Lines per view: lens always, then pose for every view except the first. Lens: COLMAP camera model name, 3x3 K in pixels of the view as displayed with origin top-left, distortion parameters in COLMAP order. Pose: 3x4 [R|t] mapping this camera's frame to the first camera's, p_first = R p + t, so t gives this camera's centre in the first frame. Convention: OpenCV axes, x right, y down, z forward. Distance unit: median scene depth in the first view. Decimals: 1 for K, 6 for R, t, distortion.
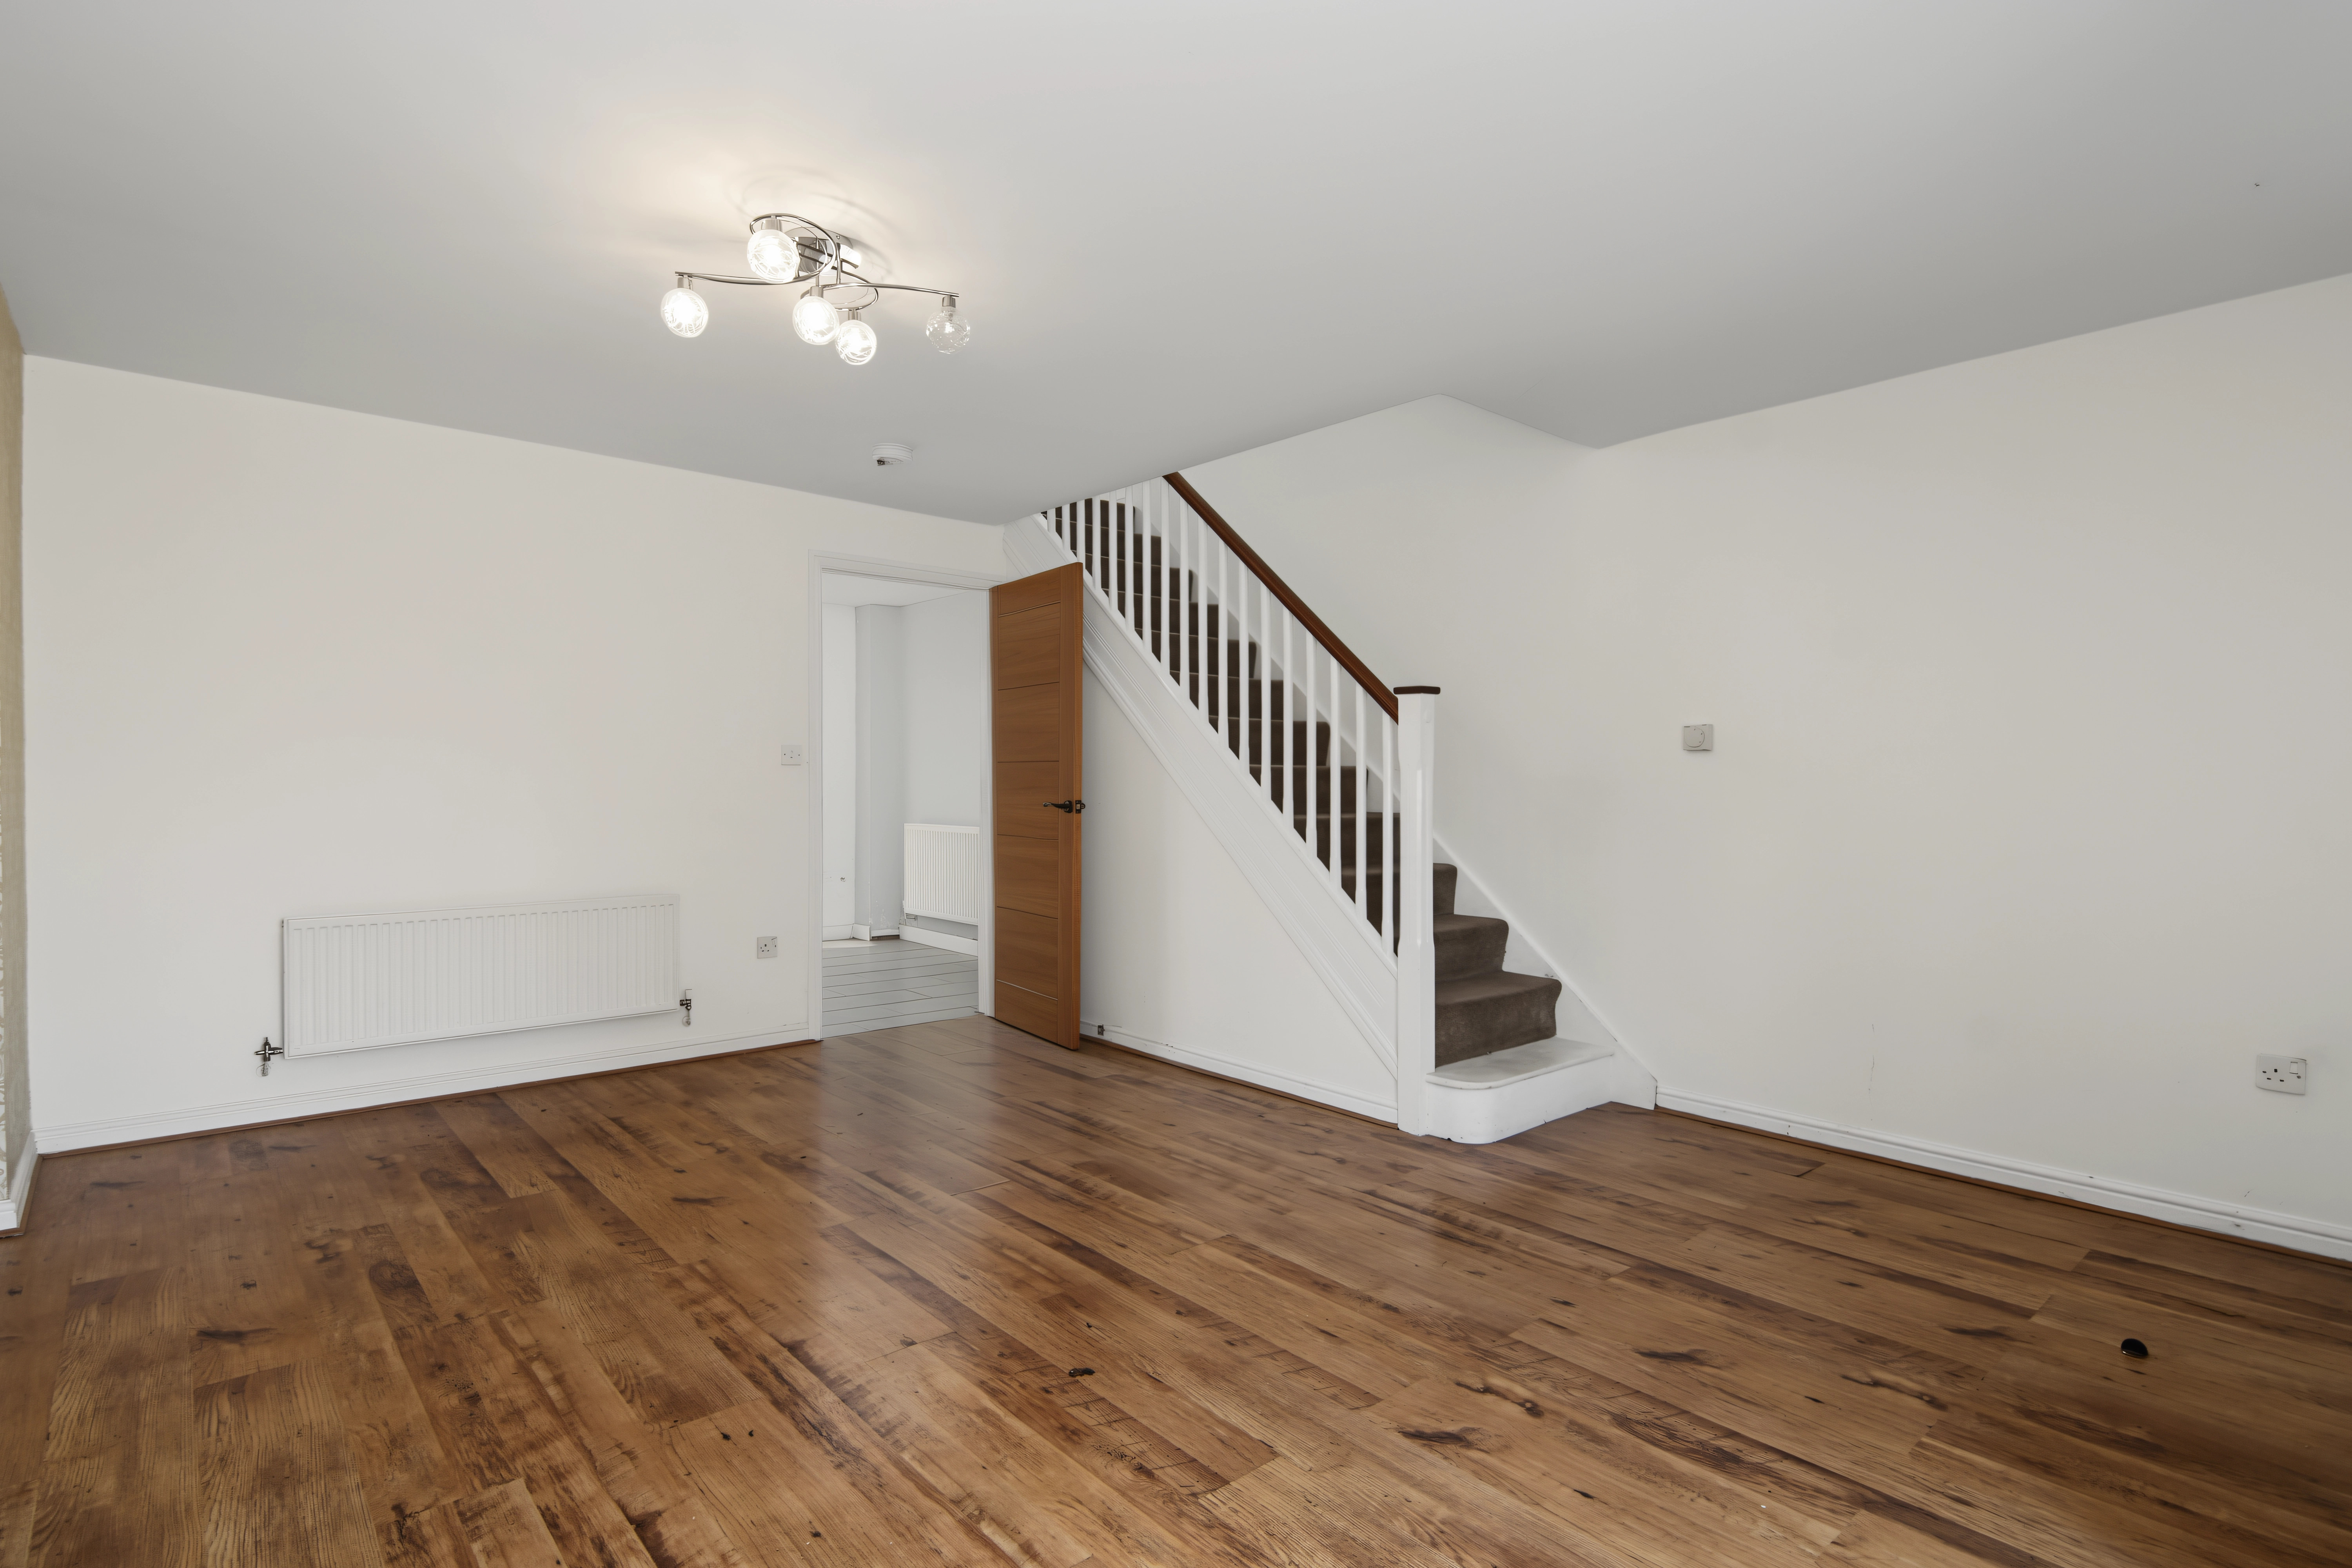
lens RADIAL K [[1164.4, 0, 1171.3], [0, 1164.4, 786.6], [0, 0, 1]] dist [-0.000331, -0.001191]
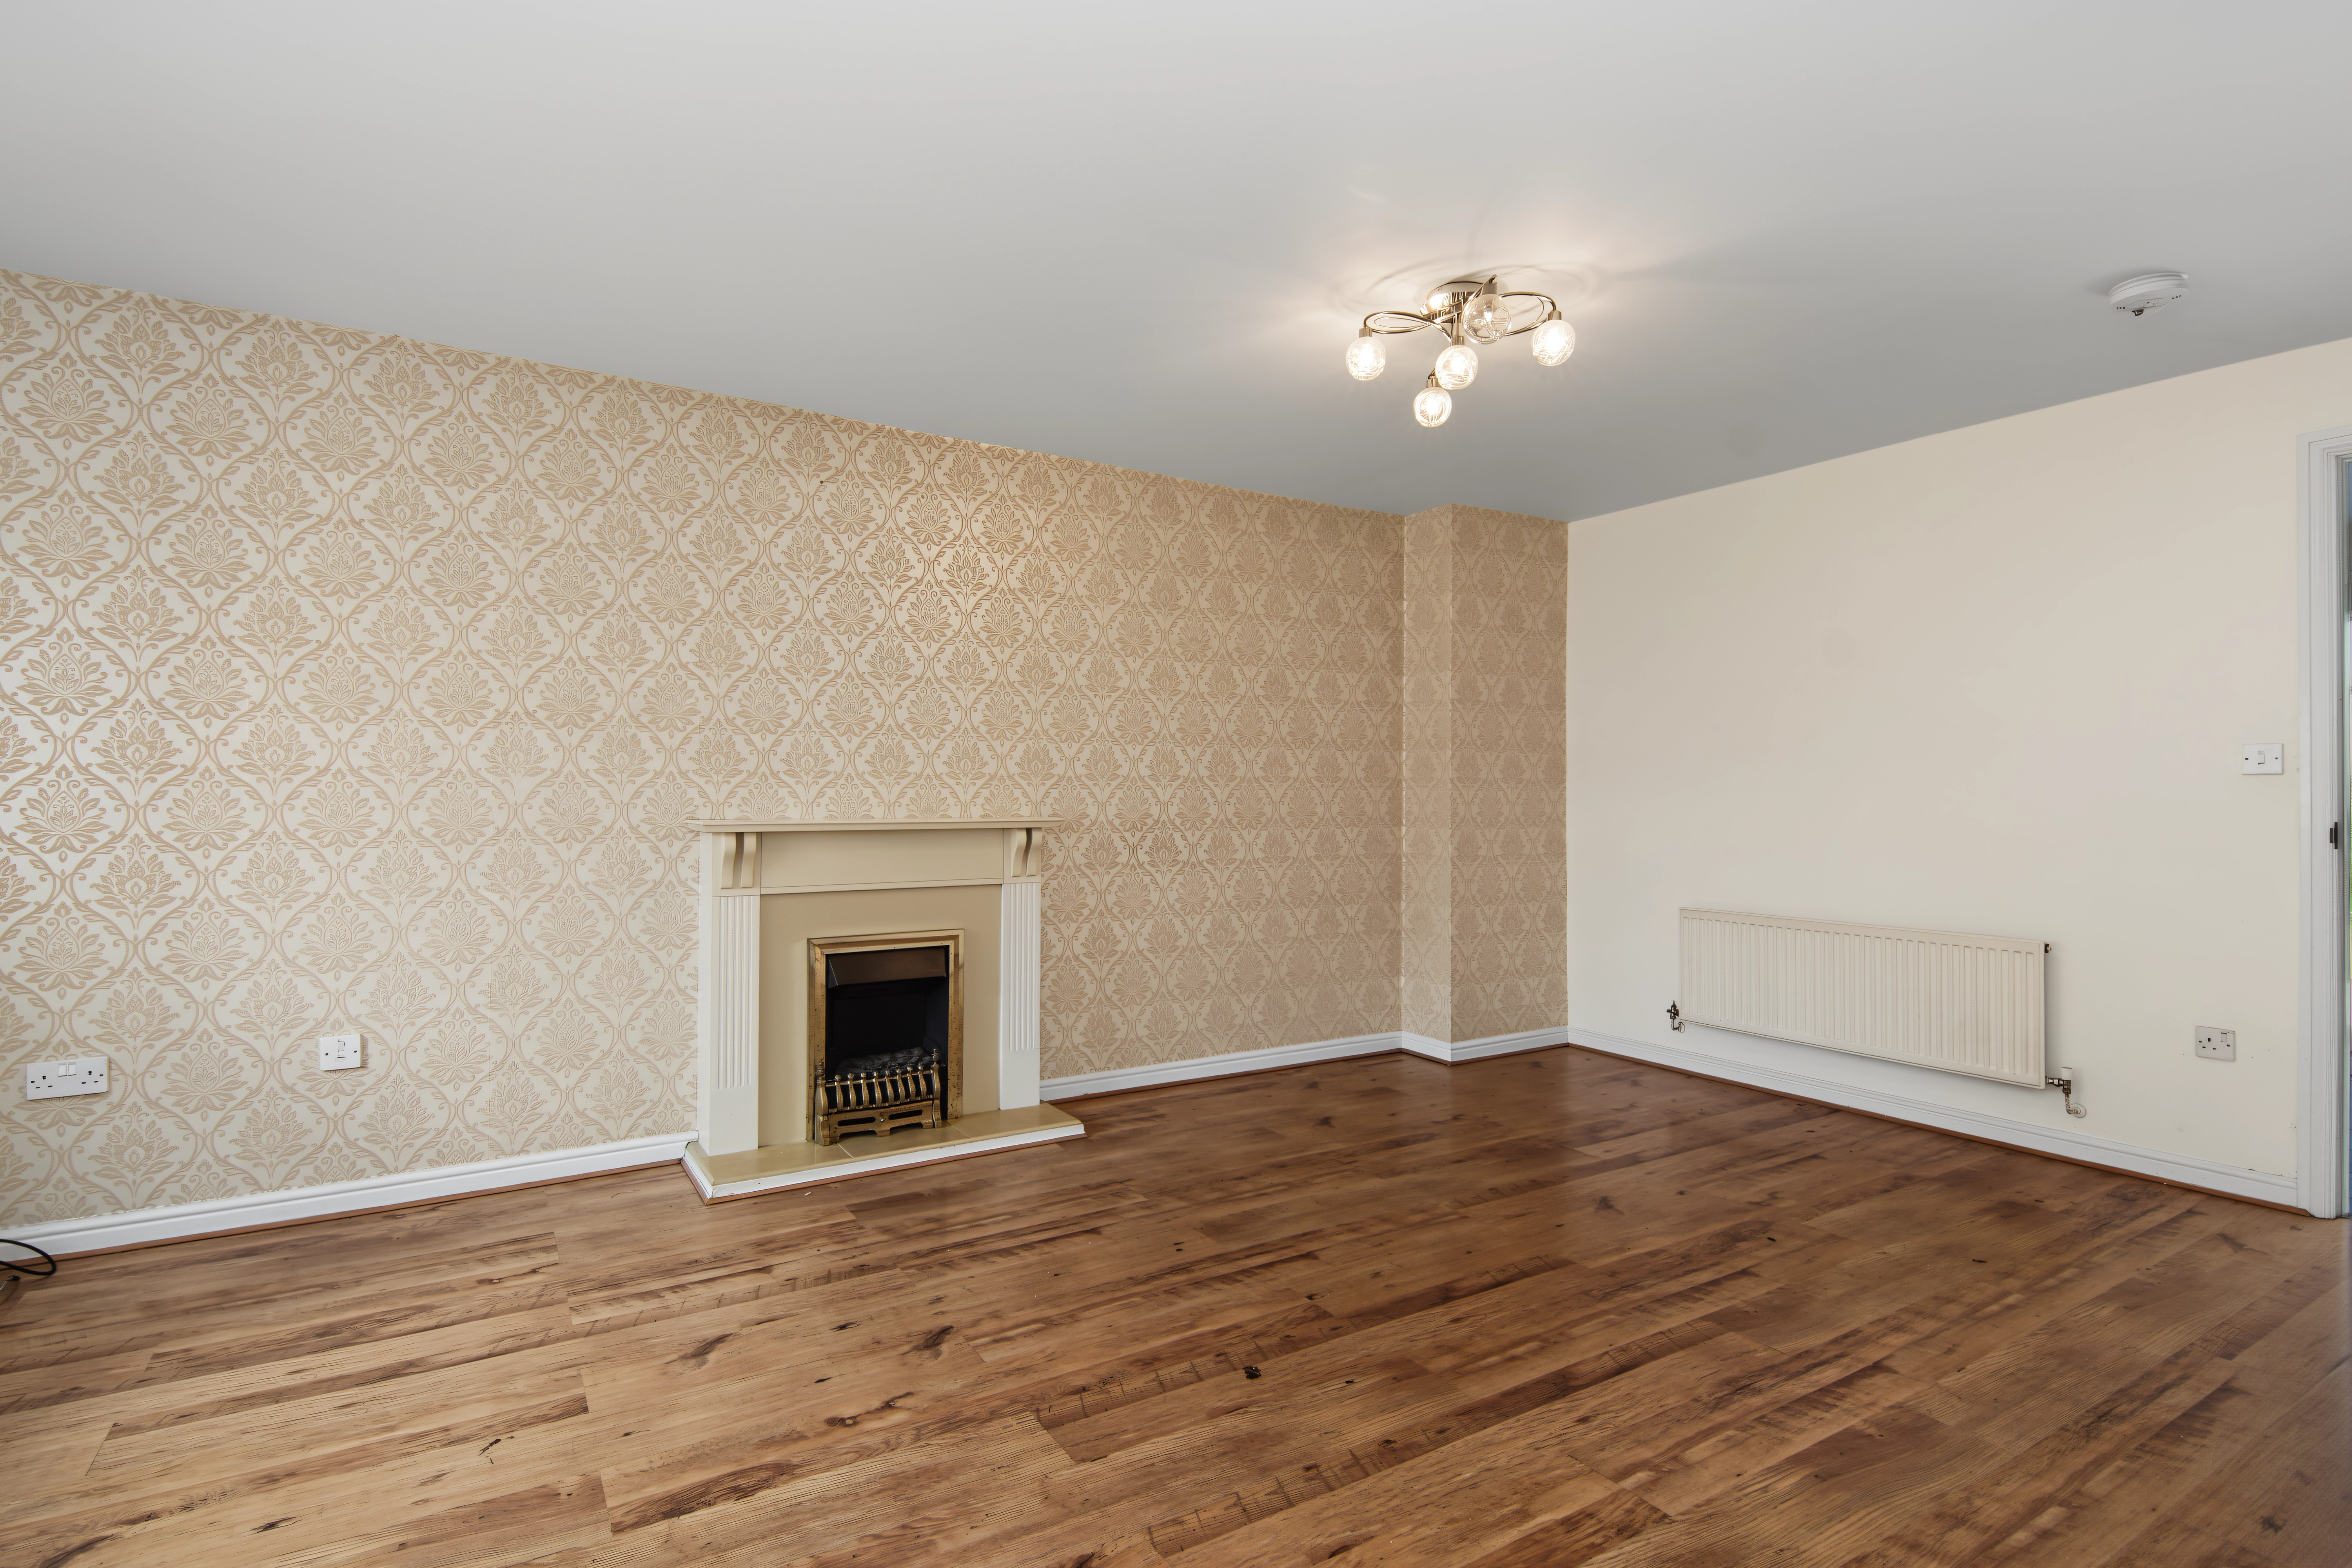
lens RADIAL K [[1164.4, 0, 1171.7], [0, 1164.4, 779.9], [0, 0, 1]] dist [-0.000331, -0.001191]
pose [[-0.168759, -0.012692, -0.985576, 0.873995], [-0.013000, 0.999859, -0.010649, -0.009913], [0.985572, 0.011016, -0.168900, 1.001241]]
